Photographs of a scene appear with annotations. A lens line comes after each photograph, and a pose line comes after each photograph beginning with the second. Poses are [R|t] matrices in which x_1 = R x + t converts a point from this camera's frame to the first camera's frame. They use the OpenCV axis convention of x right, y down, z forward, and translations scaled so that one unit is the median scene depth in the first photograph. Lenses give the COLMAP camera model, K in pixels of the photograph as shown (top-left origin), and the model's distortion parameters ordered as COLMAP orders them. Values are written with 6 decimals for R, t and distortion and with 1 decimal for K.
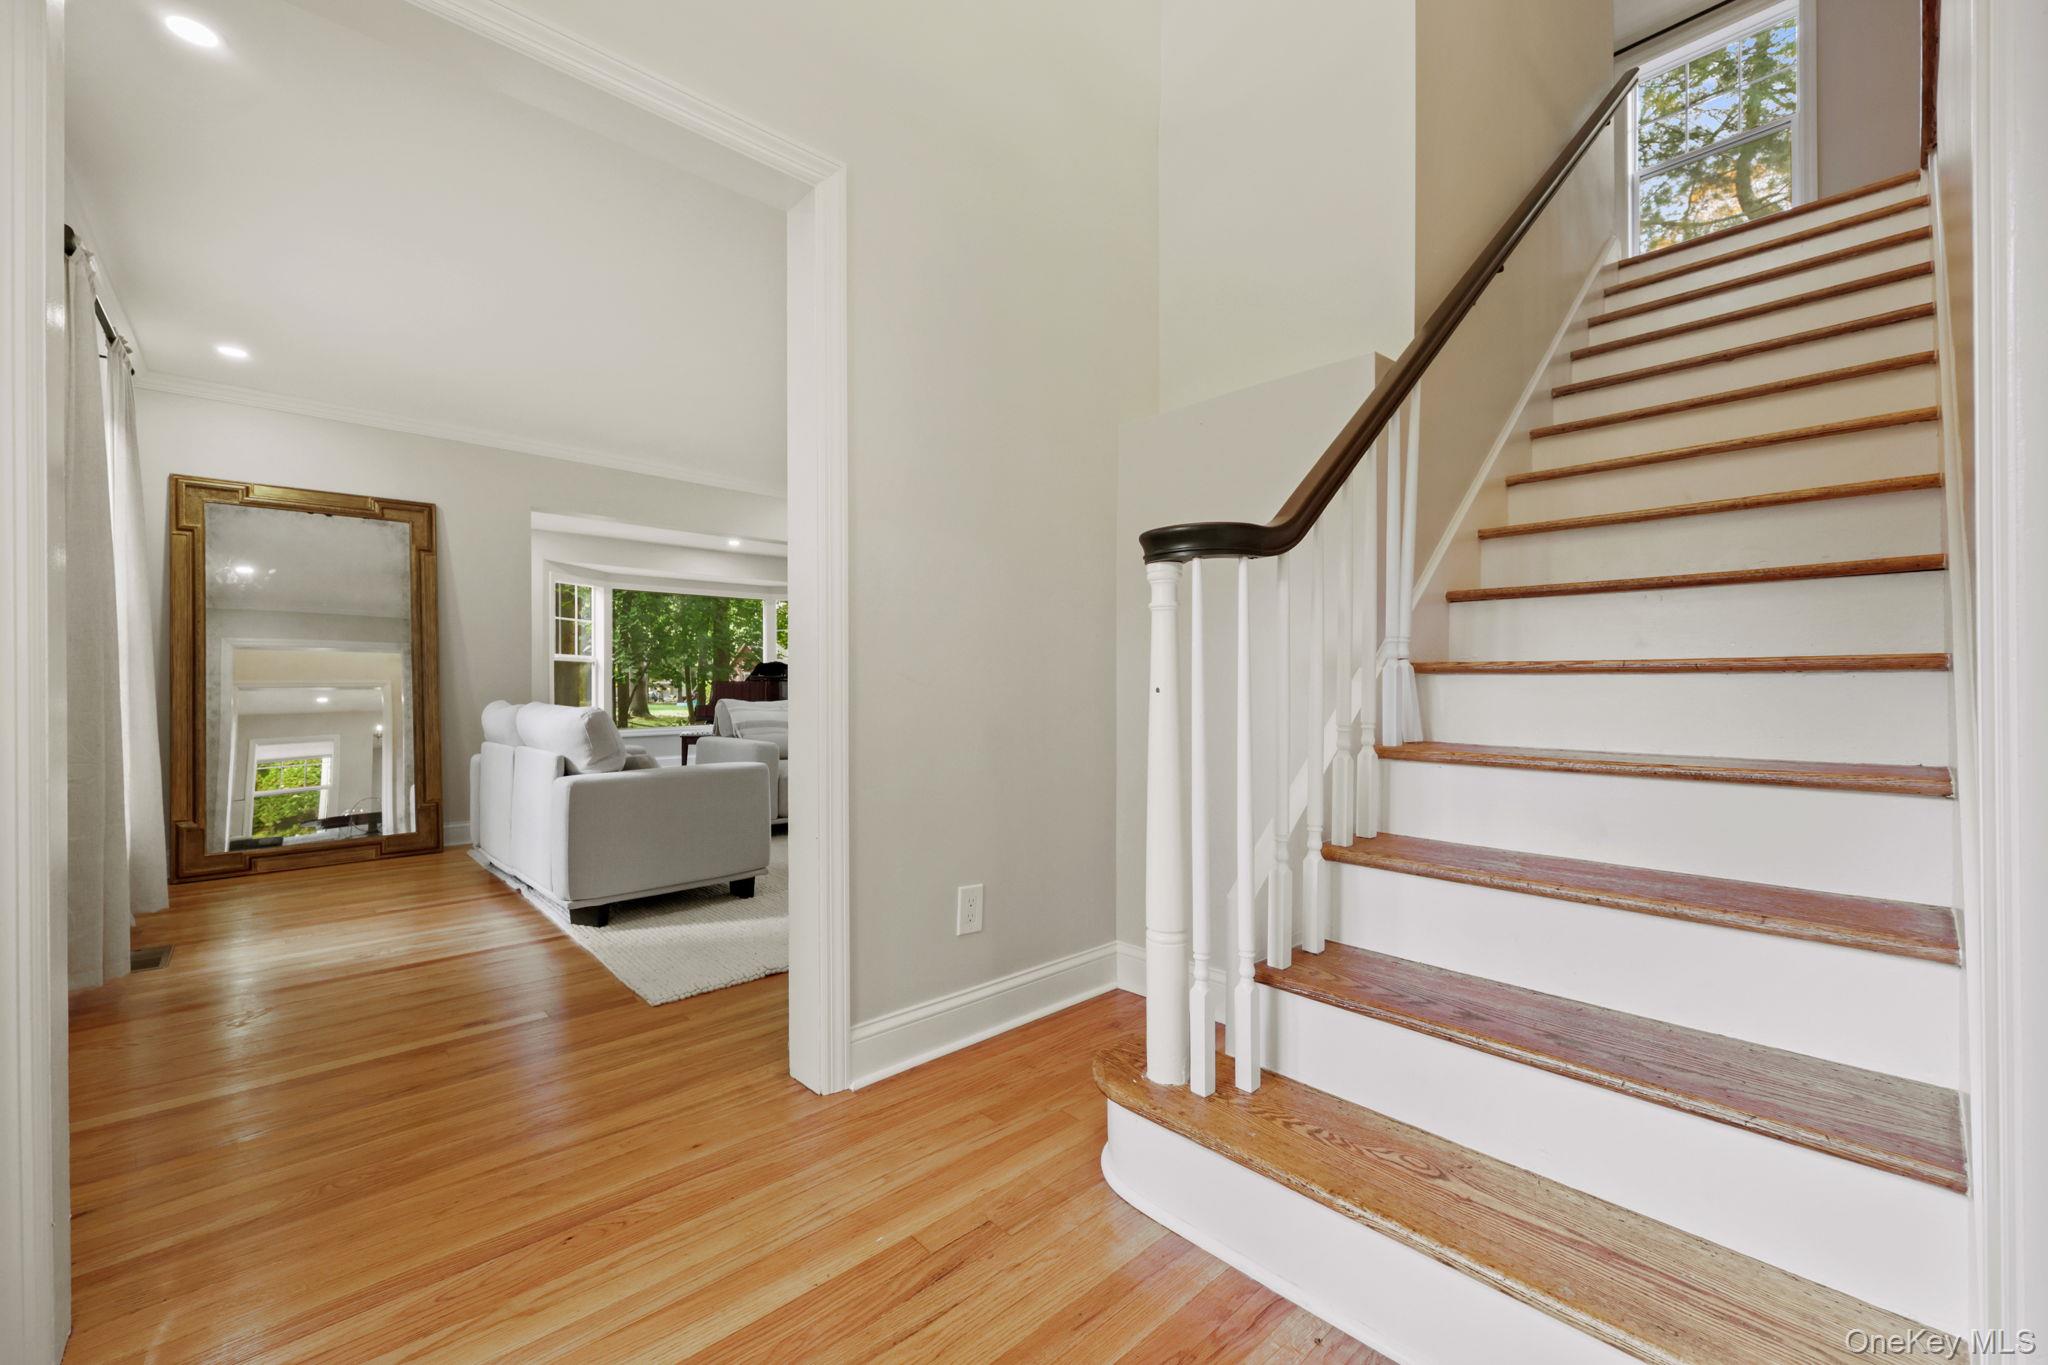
lens RADIAL K [[862.0, 0, 1035.0], [0, 862.0, 682.3], [0, 0, 1]] dist [0.000207, 0.000209]
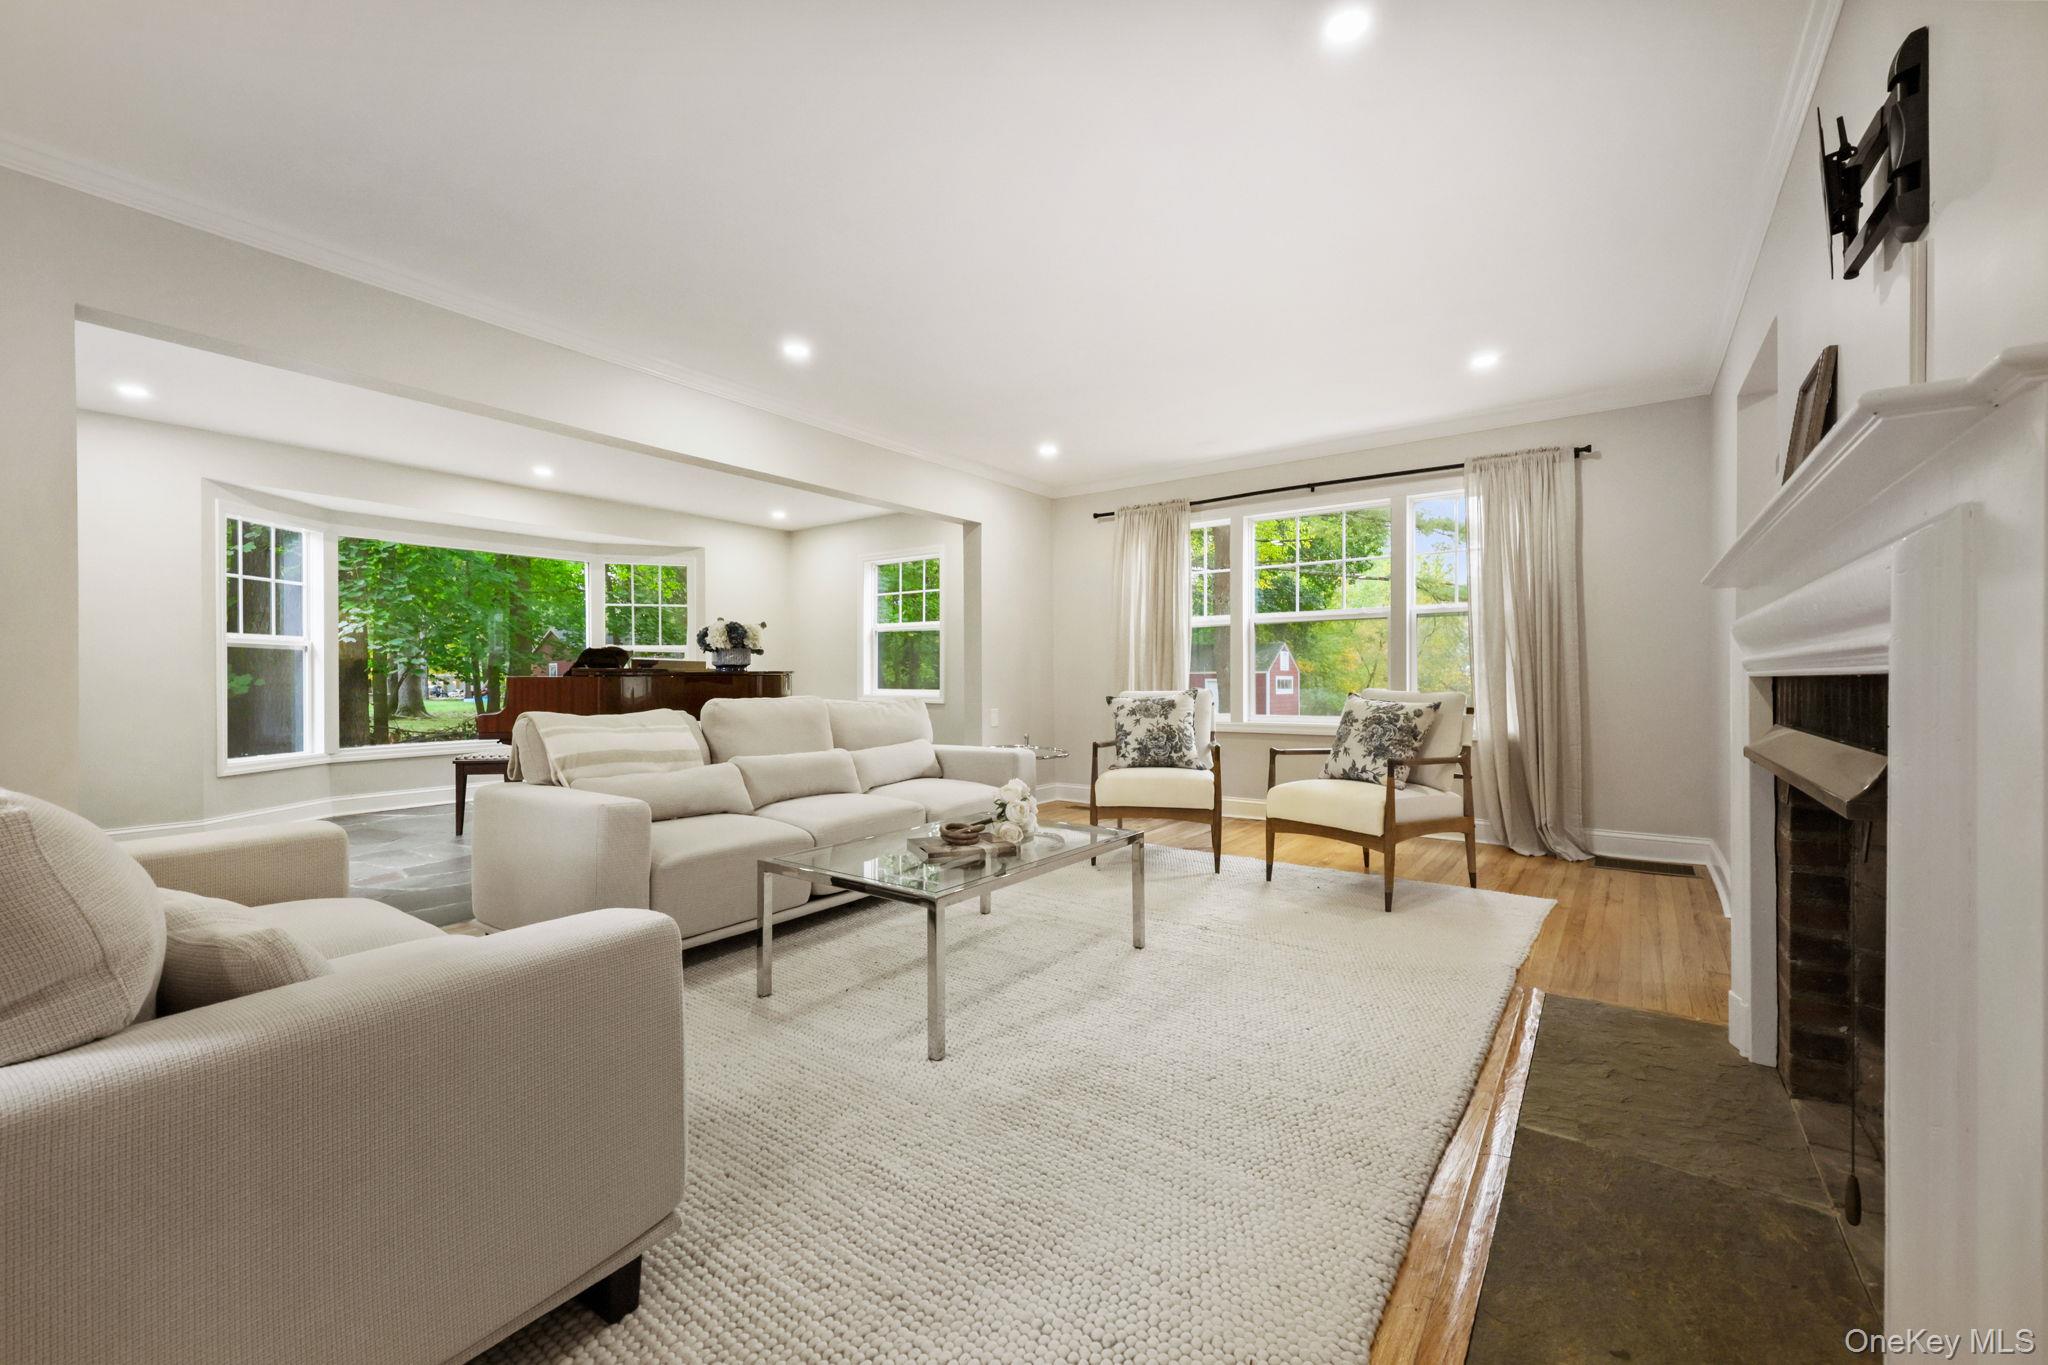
lens RADIAL K [[826.3, 0, 1024.0], [0, 826.3, 682.5], [0, 0, 1]] dist [-0.001414, 0.000034]
pose [[0.980257, 0.000130, 0.197730, -0.105608], [-0.002000, 0.999955, 0.009260, -0.003357], [-0.197720, -0.009472, 0.980213, 0.283850]]
